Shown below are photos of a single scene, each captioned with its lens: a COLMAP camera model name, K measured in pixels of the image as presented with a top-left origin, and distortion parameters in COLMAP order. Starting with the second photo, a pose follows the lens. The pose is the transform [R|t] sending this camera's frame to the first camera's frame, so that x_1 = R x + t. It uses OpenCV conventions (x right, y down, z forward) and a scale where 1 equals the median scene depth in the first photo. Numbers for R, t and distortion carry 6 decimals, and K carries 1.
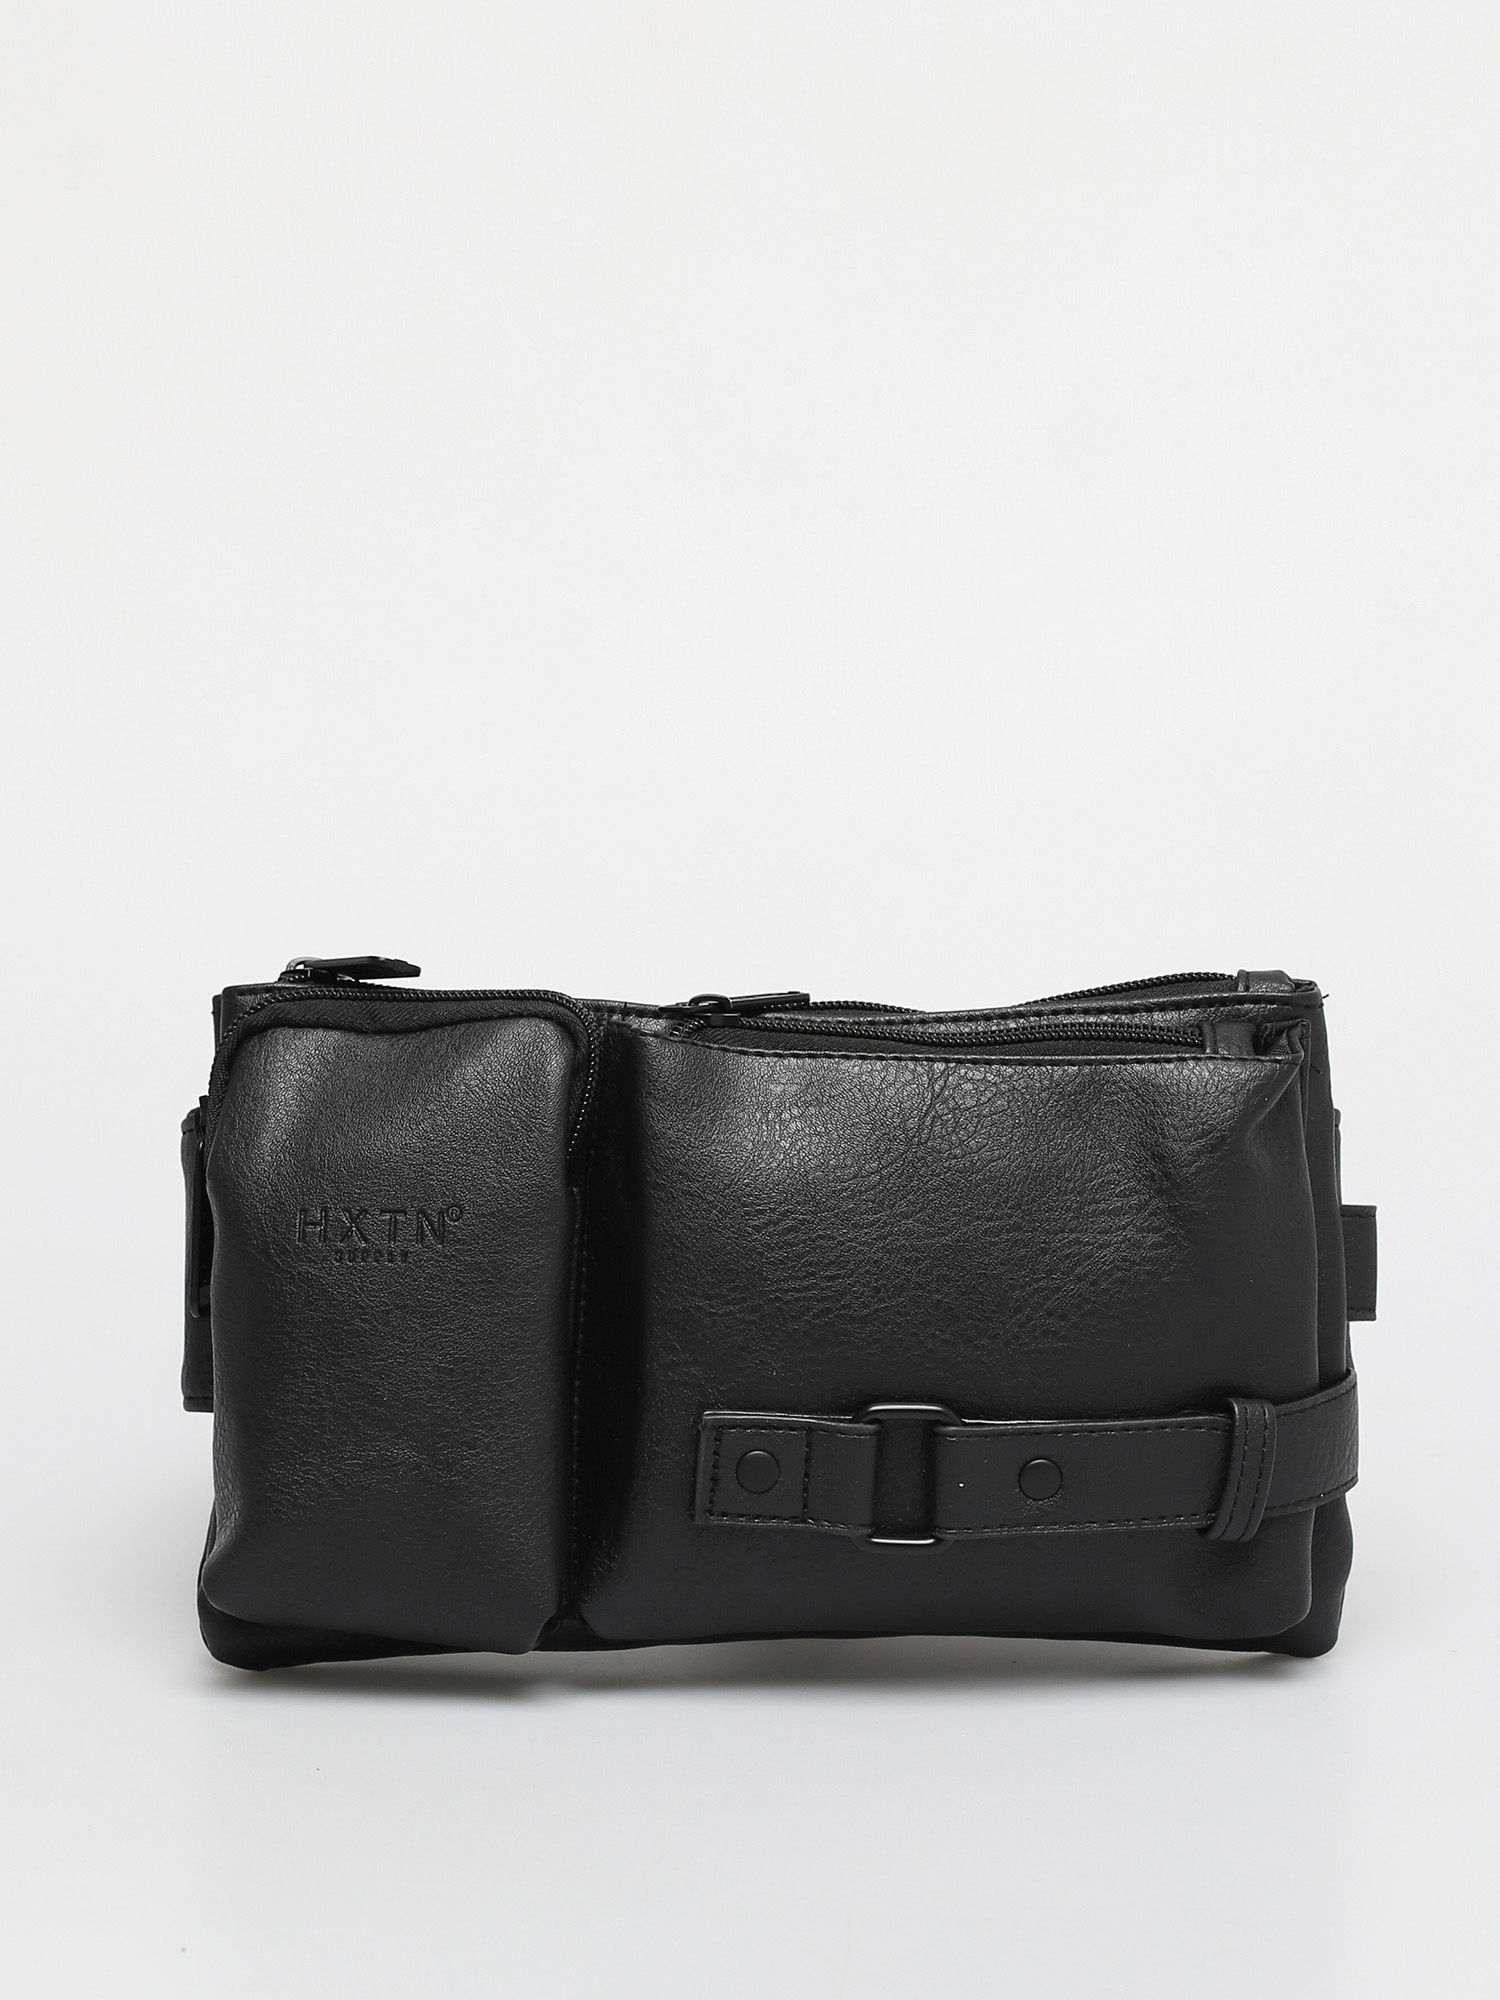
lens RADIAL K [[5720.0, 0, 751.9], [0, 5720.0, 999.7], [0, 0, 1]] dist [0.005415, 0.000000]
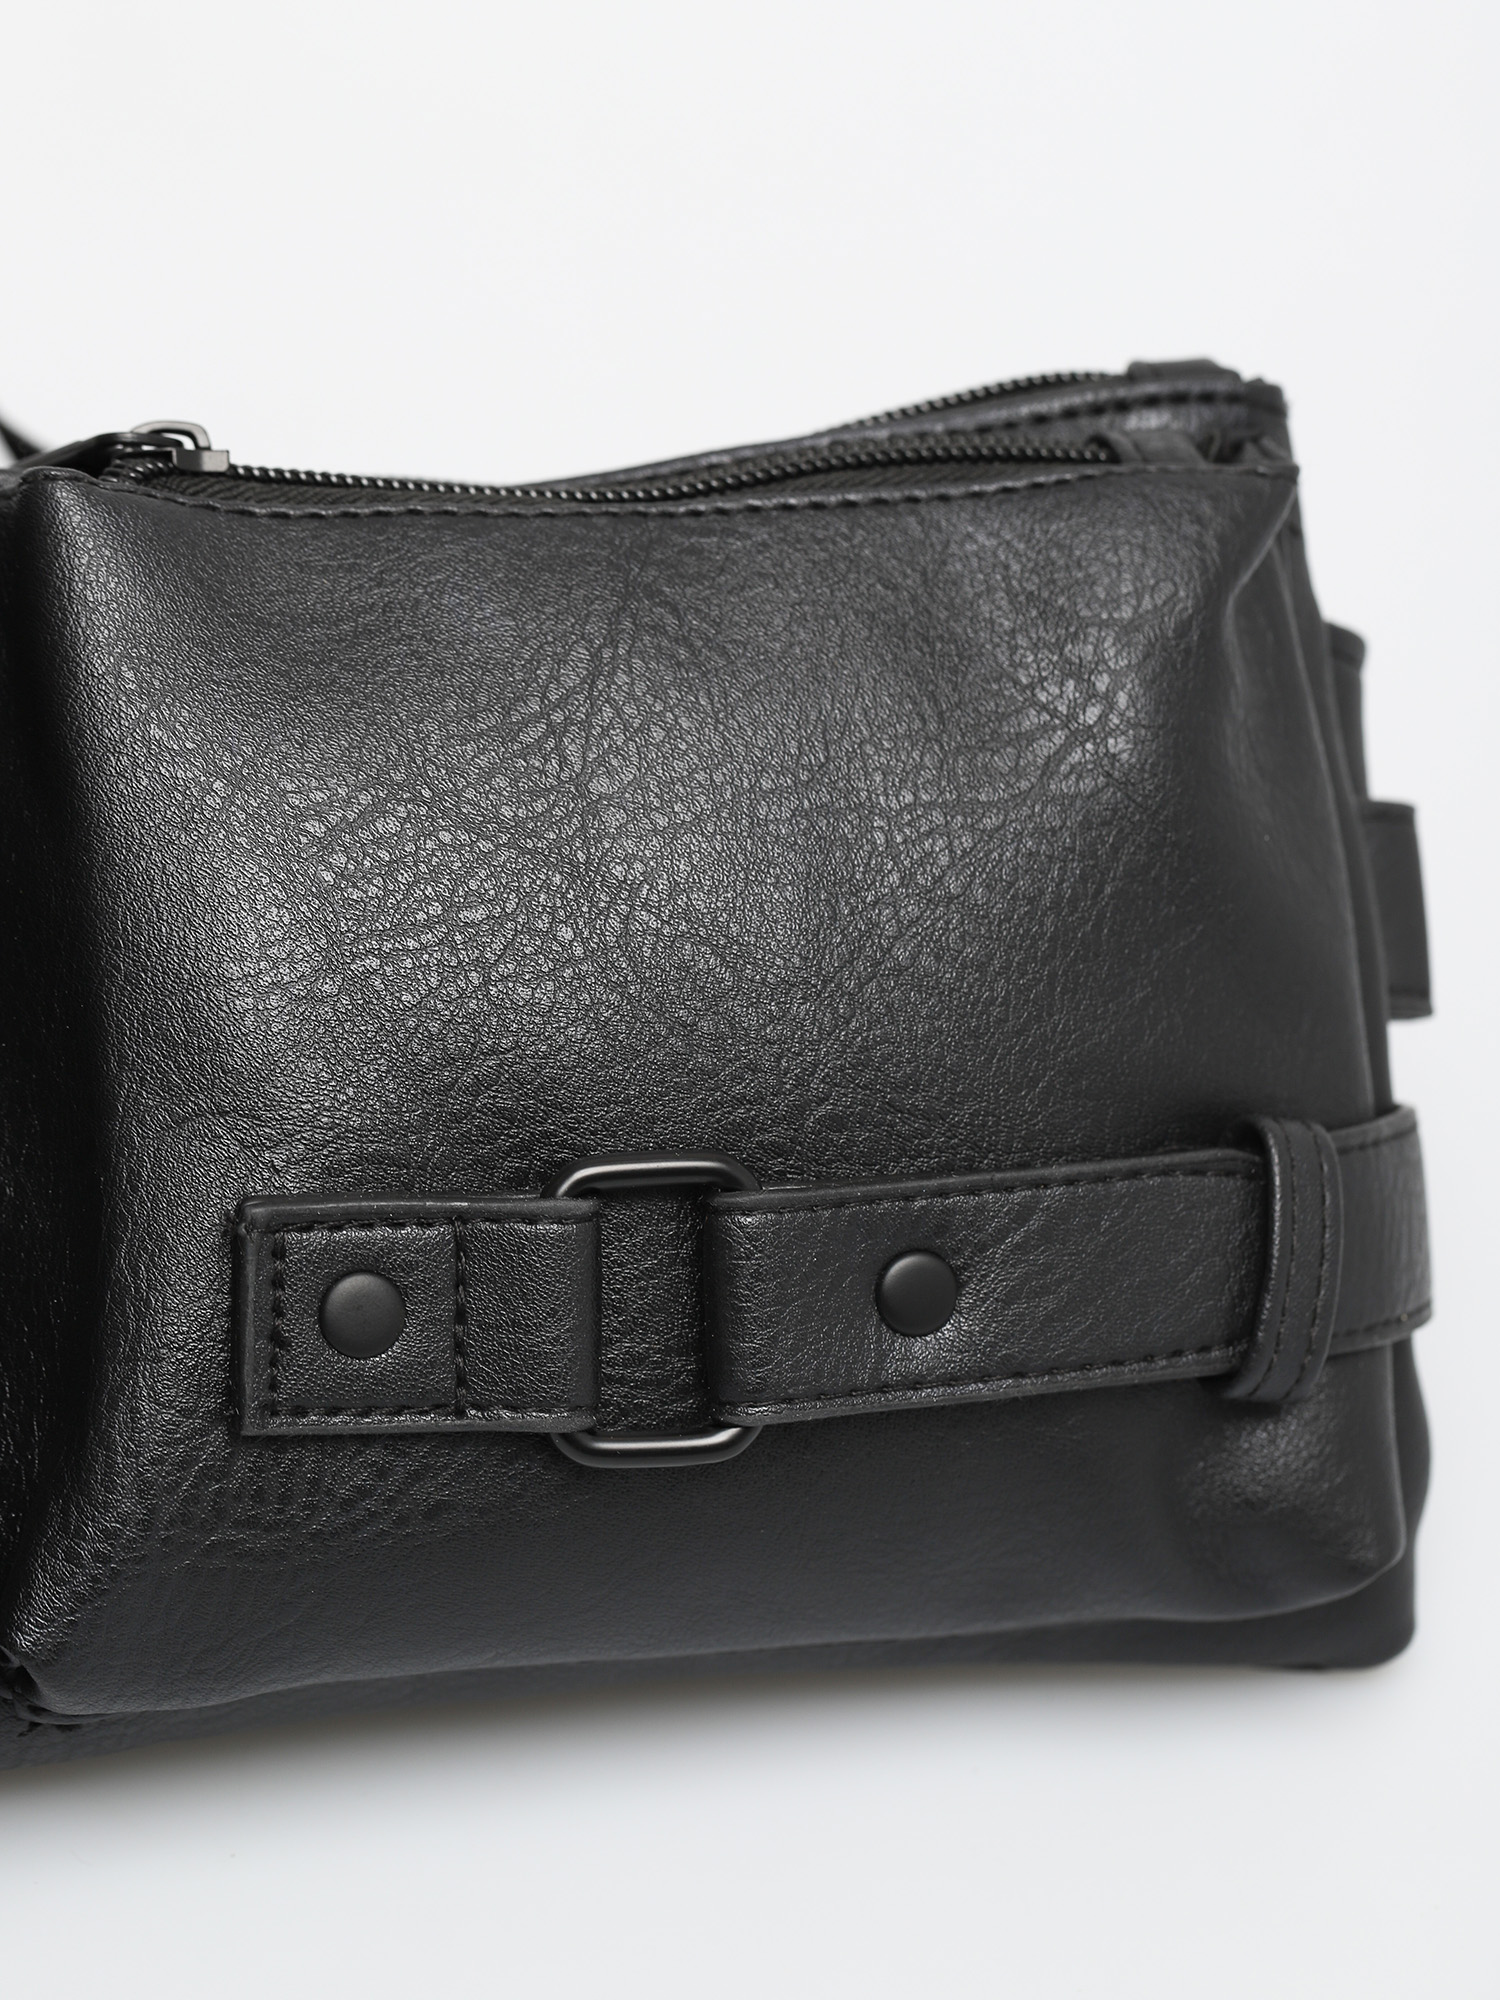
lens RADIAL K [[5720.0, 0, 747.9], [0, 5720.0, 1001.8], [0, 0, 1]] dist [0.005415, 0.000000]
pose [[0.986547, -0.076759, 0.144334, -0.035088], [0.088384, 0.993189, -0.075926, 0.095207], [-0.137523, 0.087661, 0.986612, 0.500002]]
